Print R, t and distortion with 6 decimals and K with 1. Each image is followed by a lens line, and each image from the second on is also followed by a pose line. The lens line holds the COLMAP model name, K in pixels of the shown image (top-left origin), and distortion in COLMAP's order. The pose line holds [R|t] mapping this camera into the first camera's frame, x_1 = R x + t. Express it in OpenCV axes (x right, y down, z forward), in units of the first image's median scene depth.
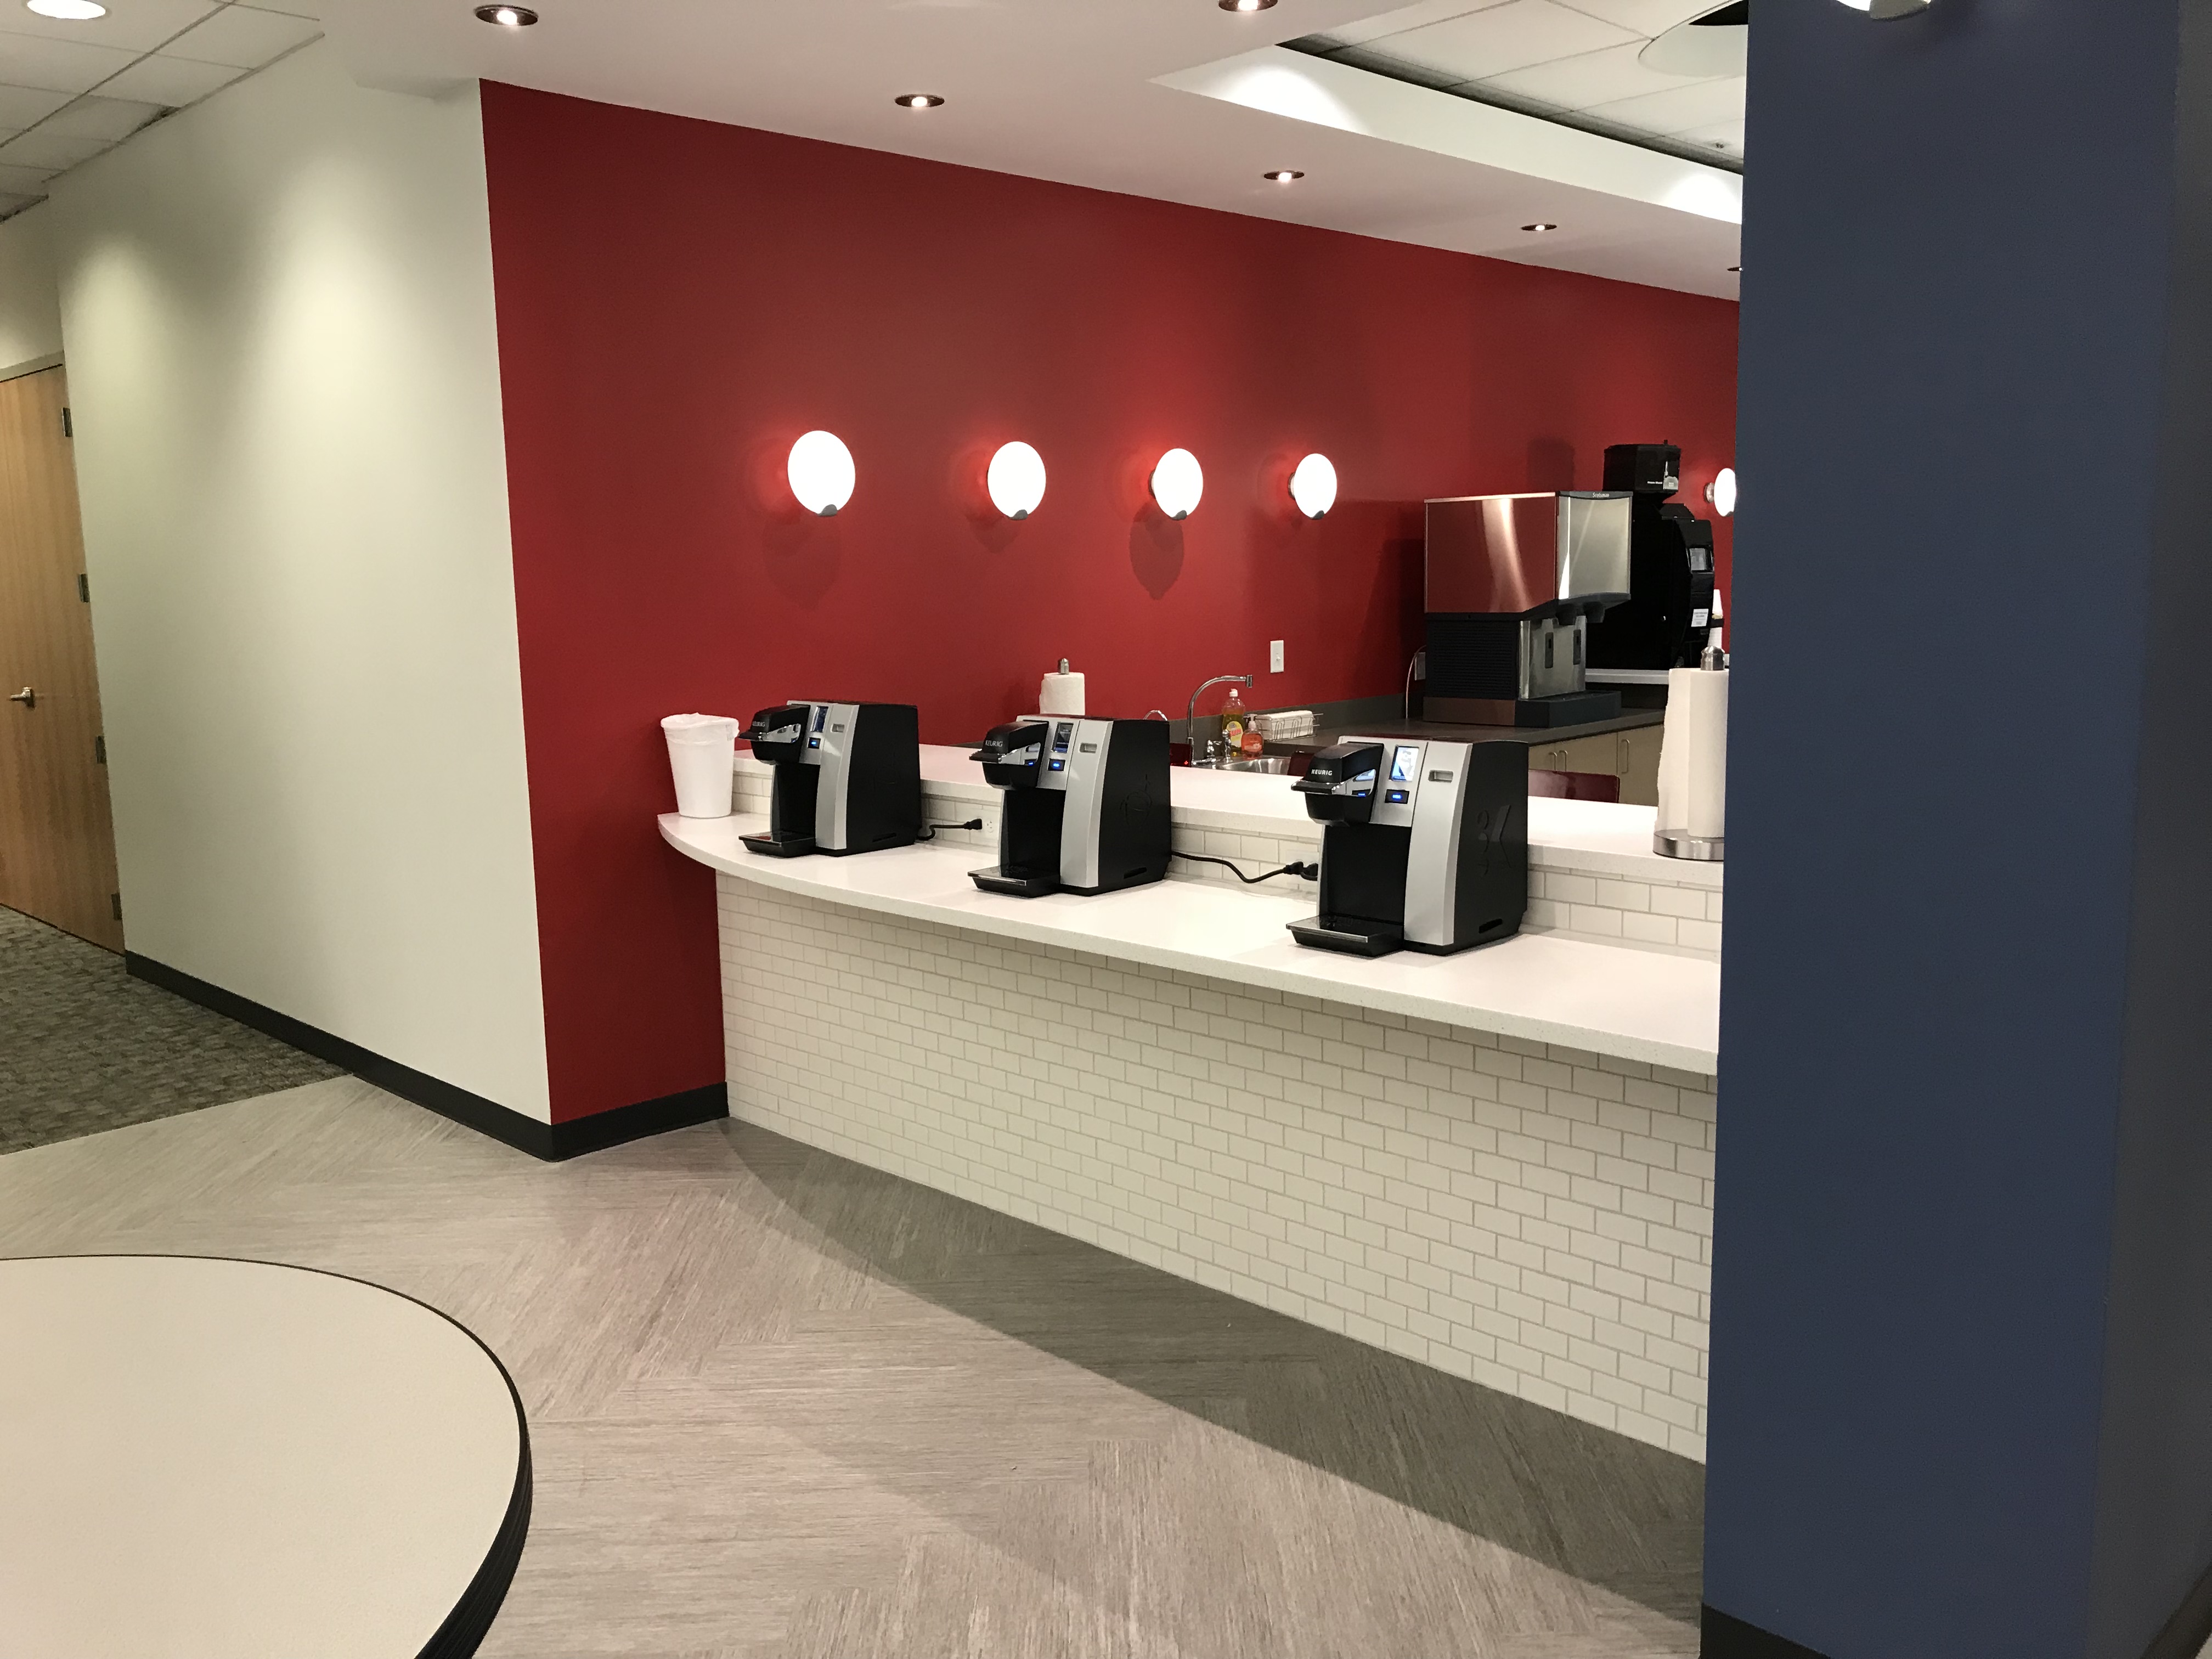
lens RADIAL K [[1812.6, 0, 1106.0], [0, 1812.6, 829.5], [0, 0, 1]] dist [-0.016282, 0.000112]
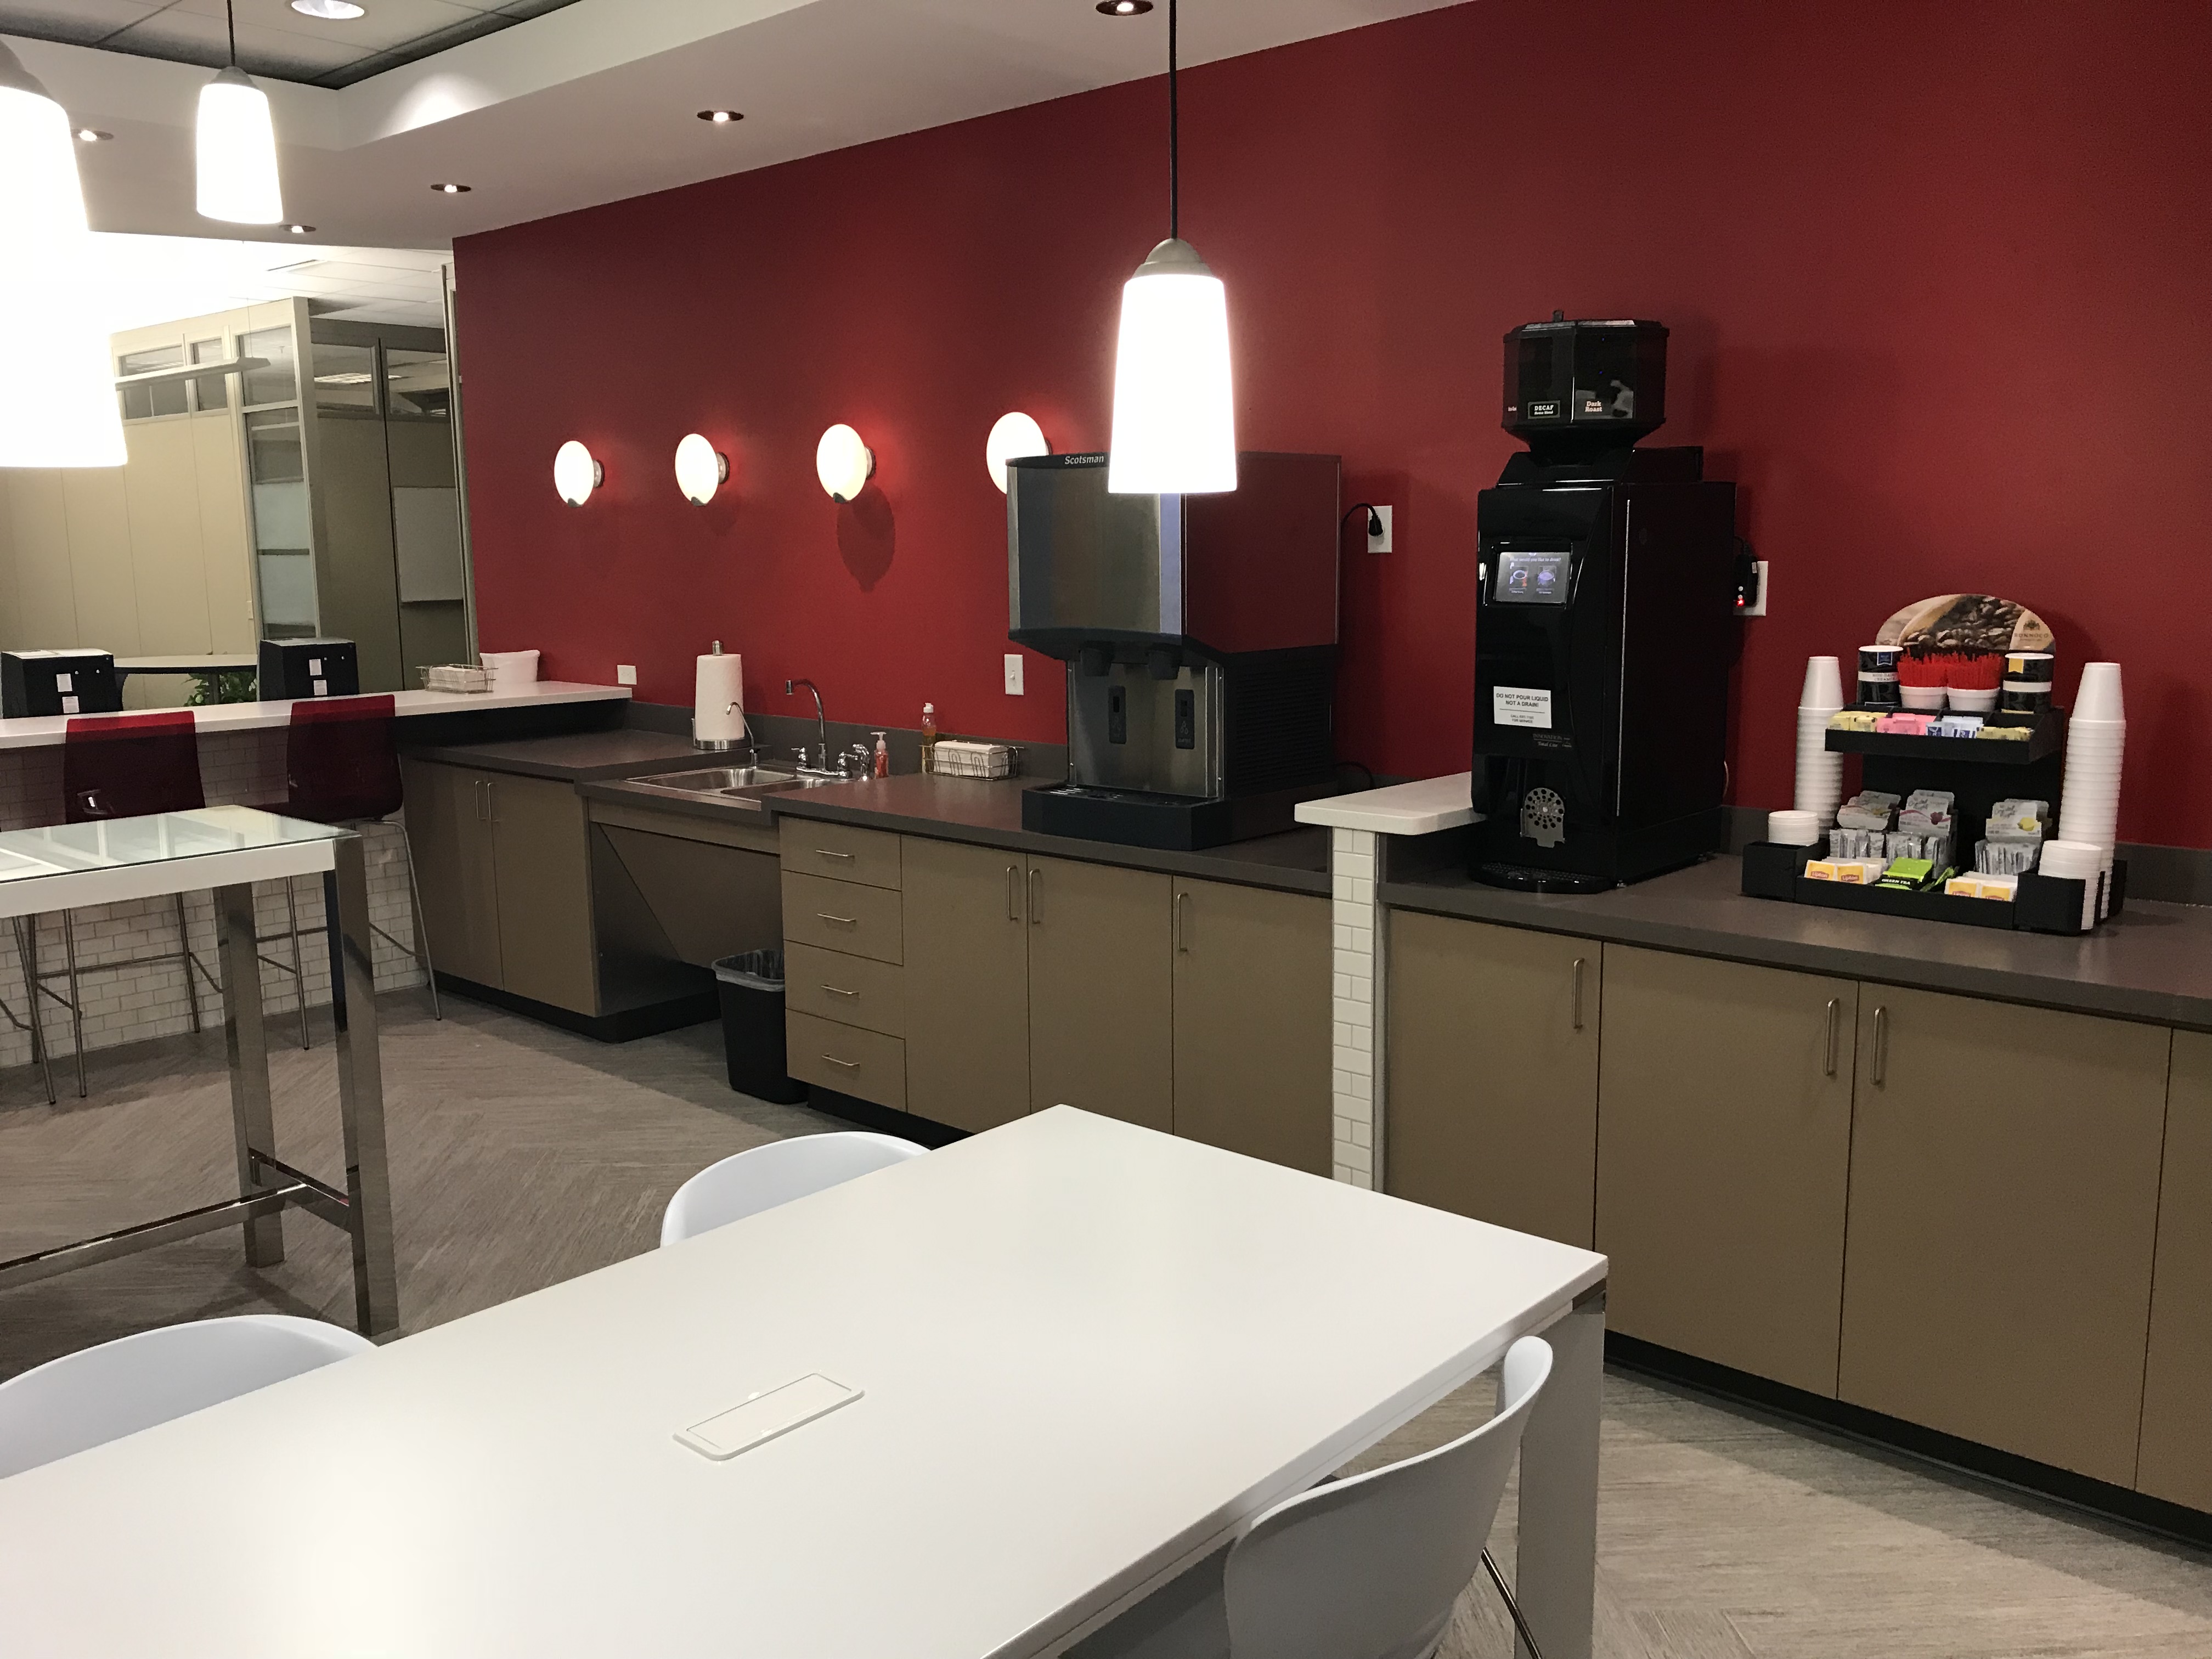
lens RADIAL K [[1814.1, 0, 1106.2], [0, 1814.1, 790.6], [0, 0, 1]] dist [0.032089, 0.001938]
pose [[0.054119, 0.161583, -0.985374, 1.280146], [-0.143935, 0.977777, 0.152432, -0.250104], [0.988106, 0.133581, 0.076174, 1.437773]]
